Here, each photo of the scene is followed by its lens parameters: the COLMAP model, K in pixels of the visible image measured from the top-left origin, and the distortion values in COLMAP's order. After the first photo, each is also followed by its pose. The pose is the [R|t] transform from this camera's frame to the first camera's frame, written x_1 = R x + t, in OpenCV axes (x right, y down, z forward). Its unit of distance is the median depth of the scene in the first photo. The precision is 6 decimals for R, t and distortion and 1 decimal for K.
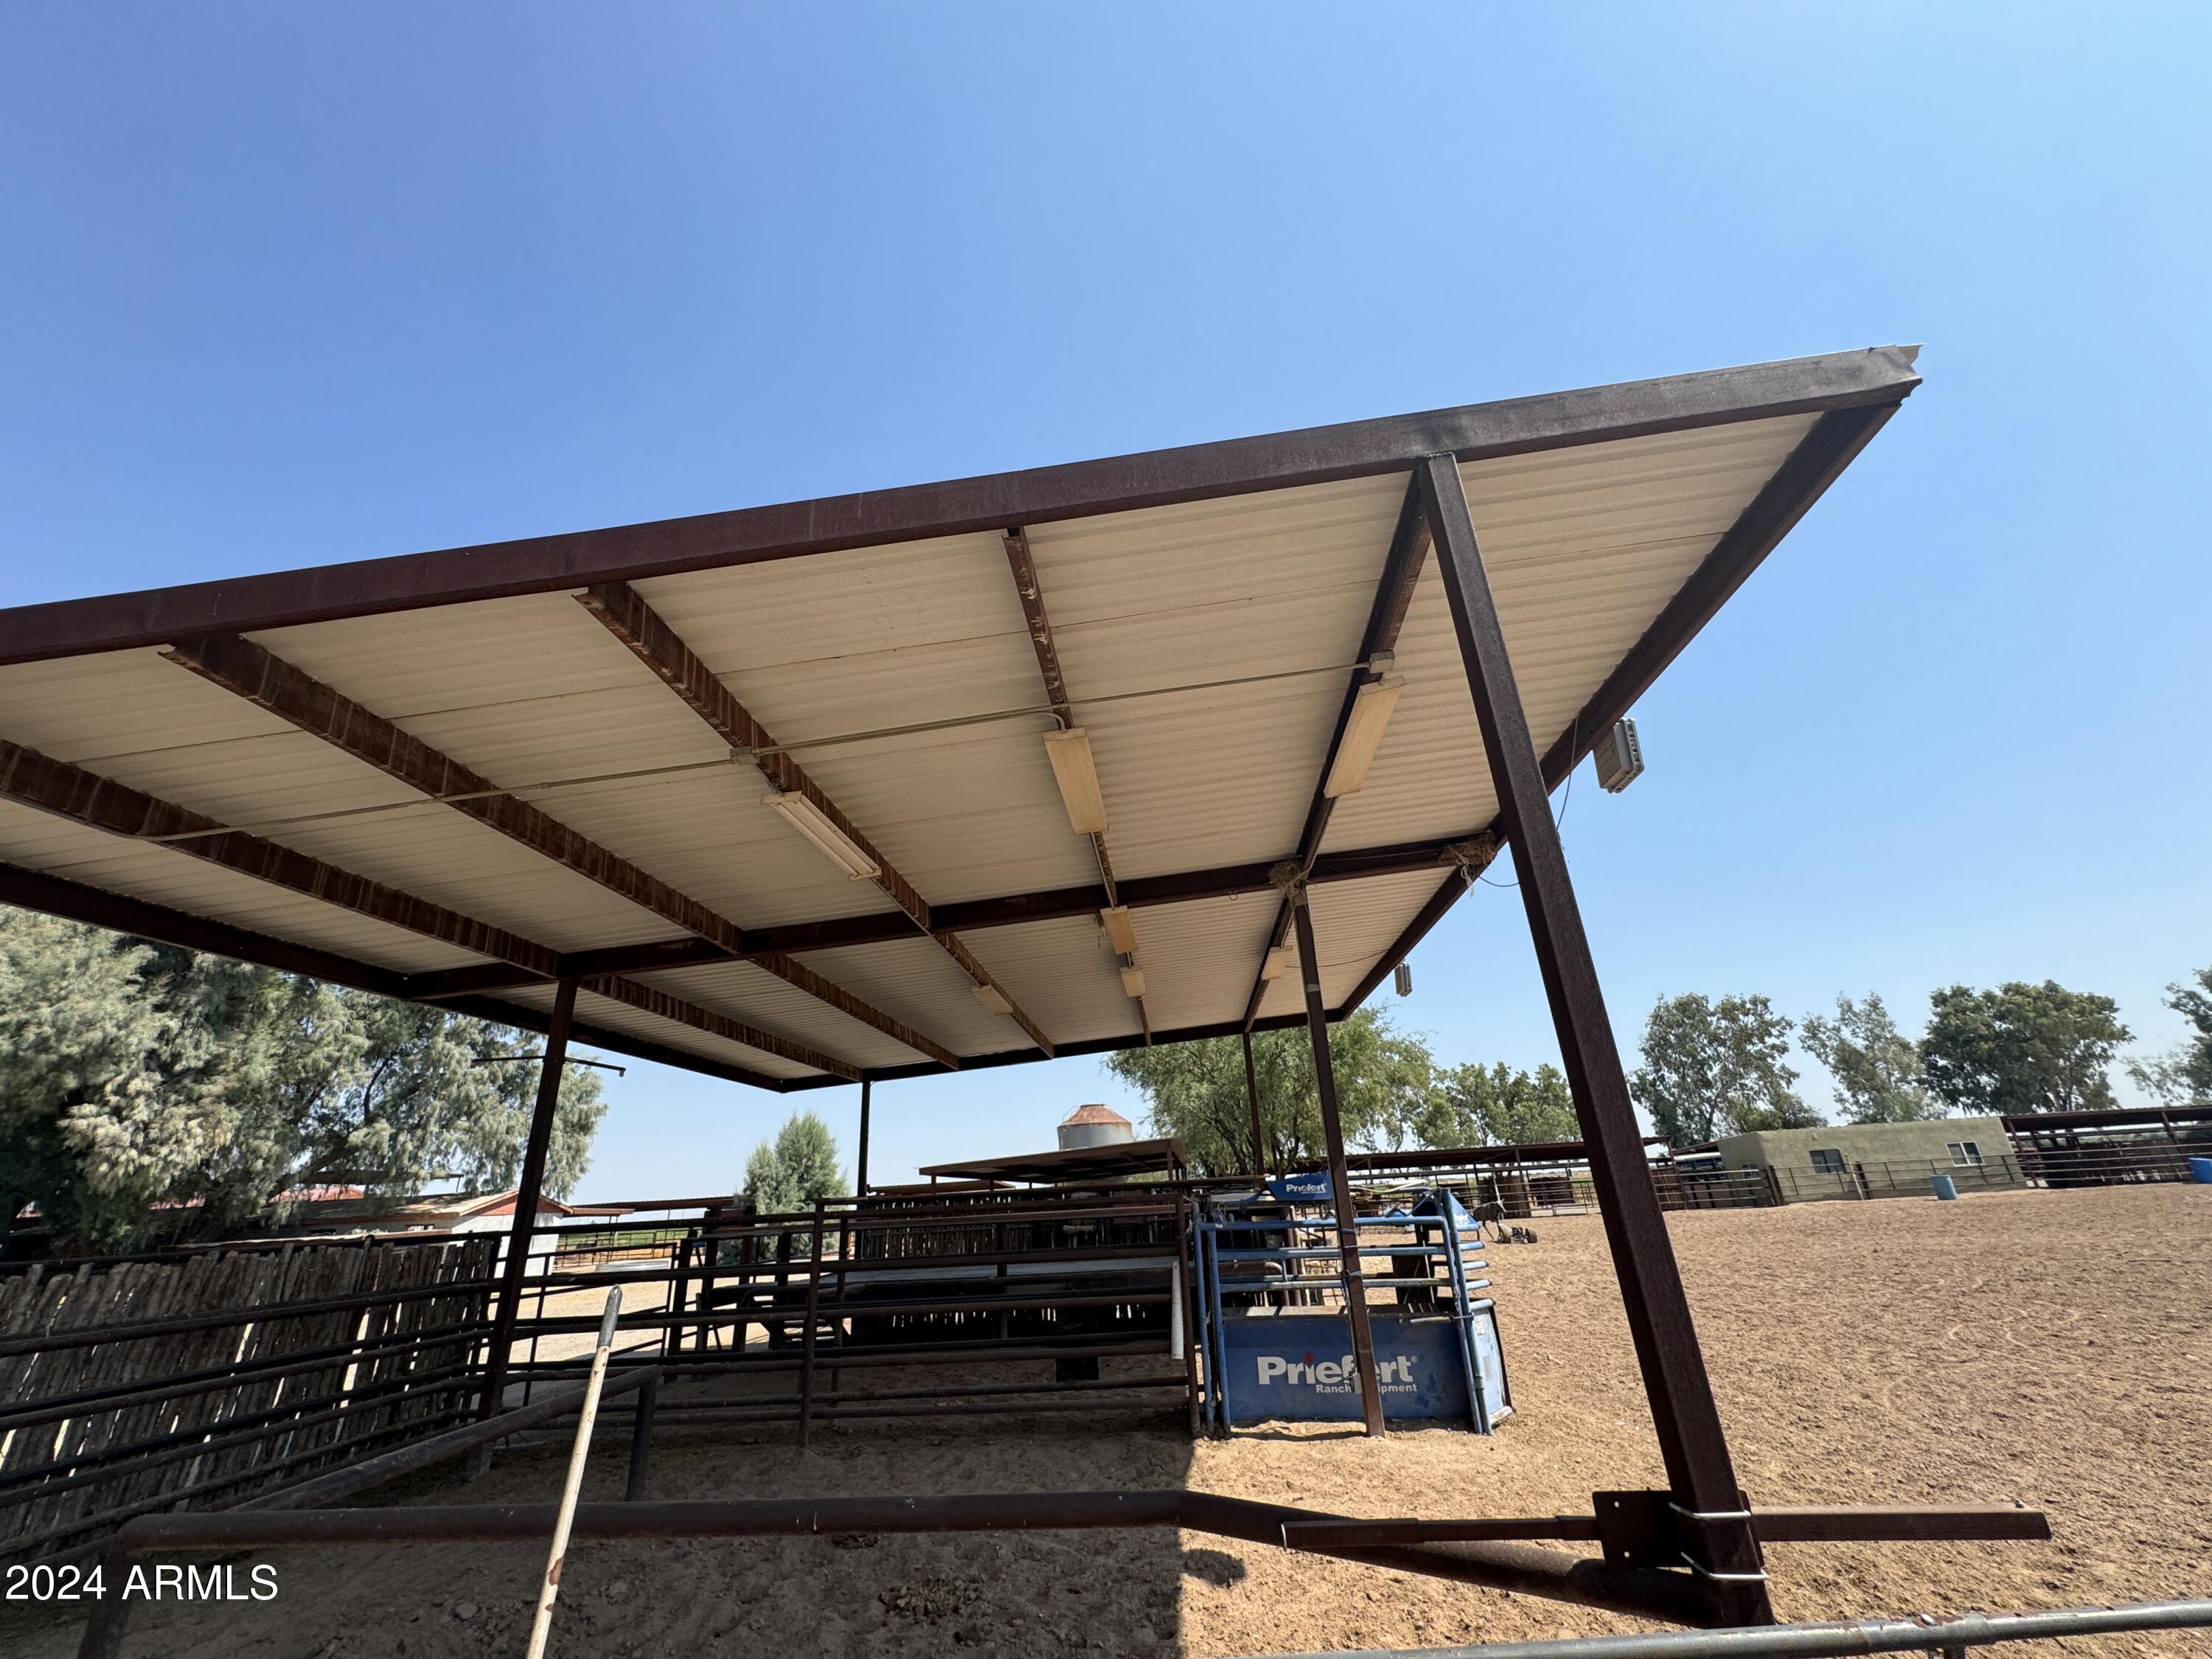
lens RADIAL K [[886.9, 0, 1107.0], [0, 886.9, 825.7], [0, 0, 1]] dist [-0.003095, 0.000365]
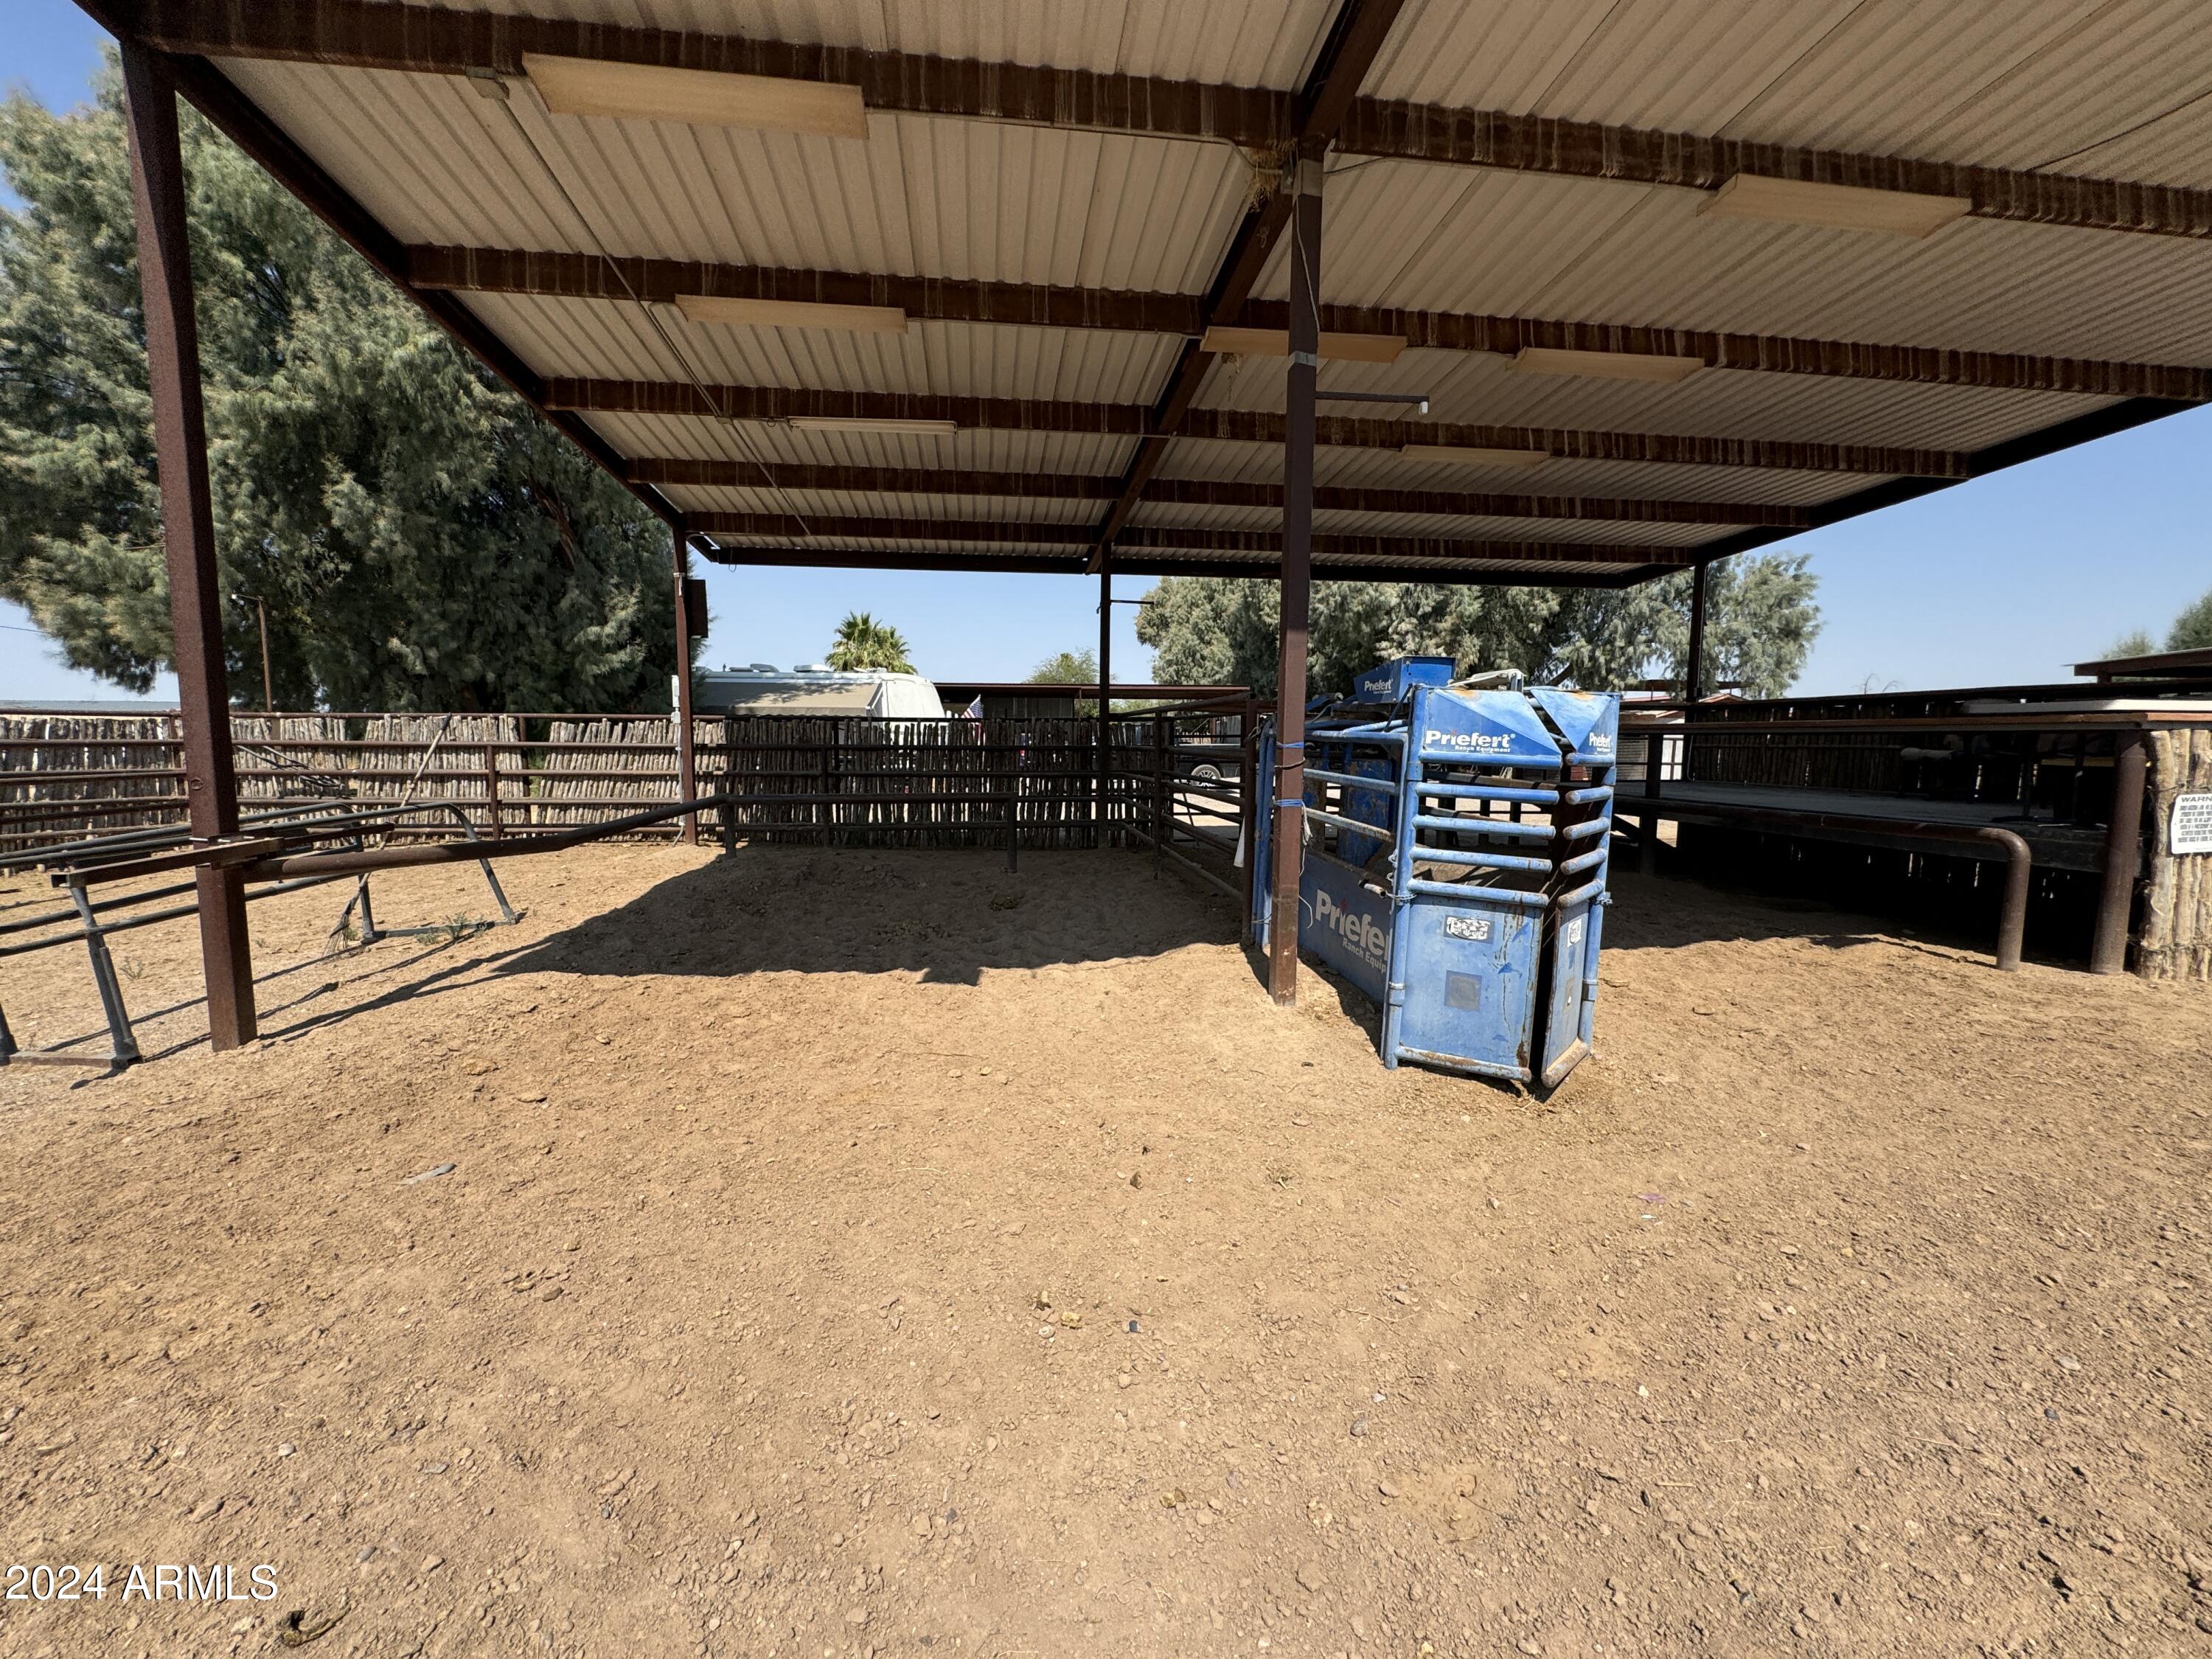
lens RADIAL K [[883.5, 0, 1103.1], [0, 883.5, 831.4], [0, 0, 1]] dist [-0.002432, 0.000095]
pose [[0.214896, 0.153397, -0.964515, 0.205973], [0.364846, 0.903478, 0.224978, 0.071417], [0.905929, -0.400247, 0.138188, 0.170070]]
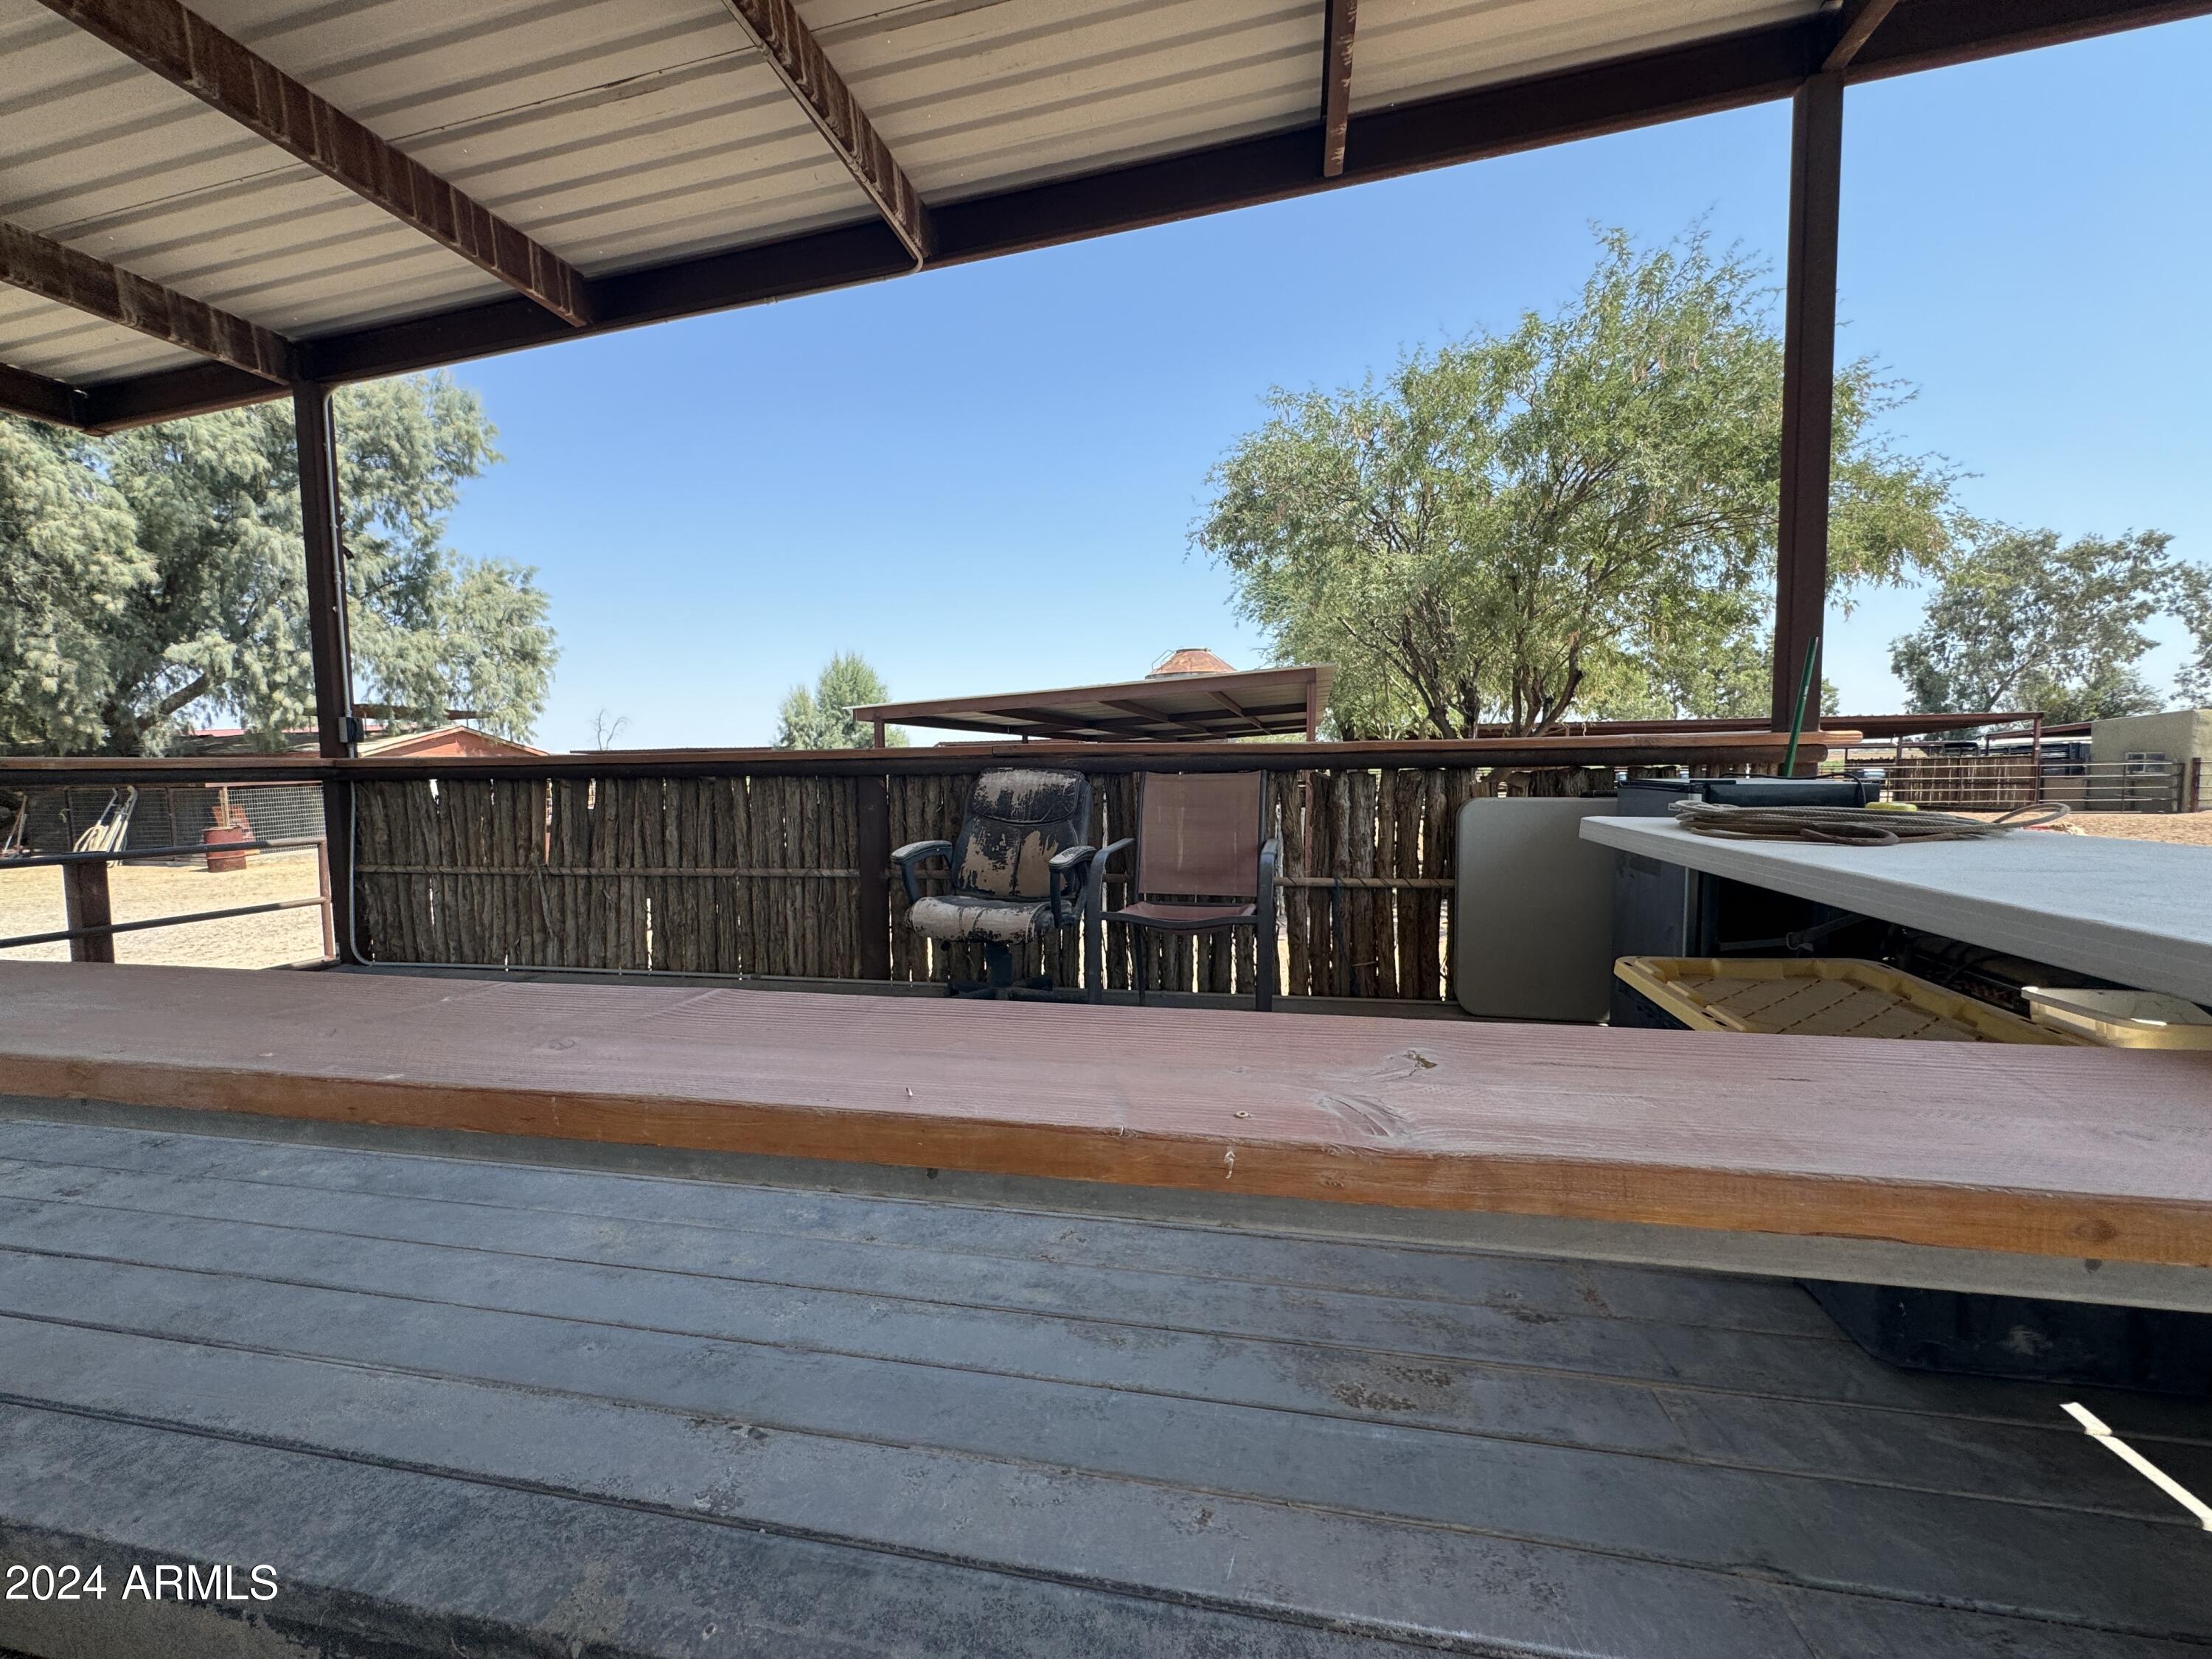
lens RADIAL K [[886.9, 0, 1107.0], [0, 886.9, 825.7], [0, 0, 1]] dist [-0.003095, 0.000365]
pose [[0.991786, 0.045678, -0.119473, 0.012665], [0.013754, 0.890558, 0.454662, 0.152927], [0.127166, -0.452571, 0.882615, 0.375880]]
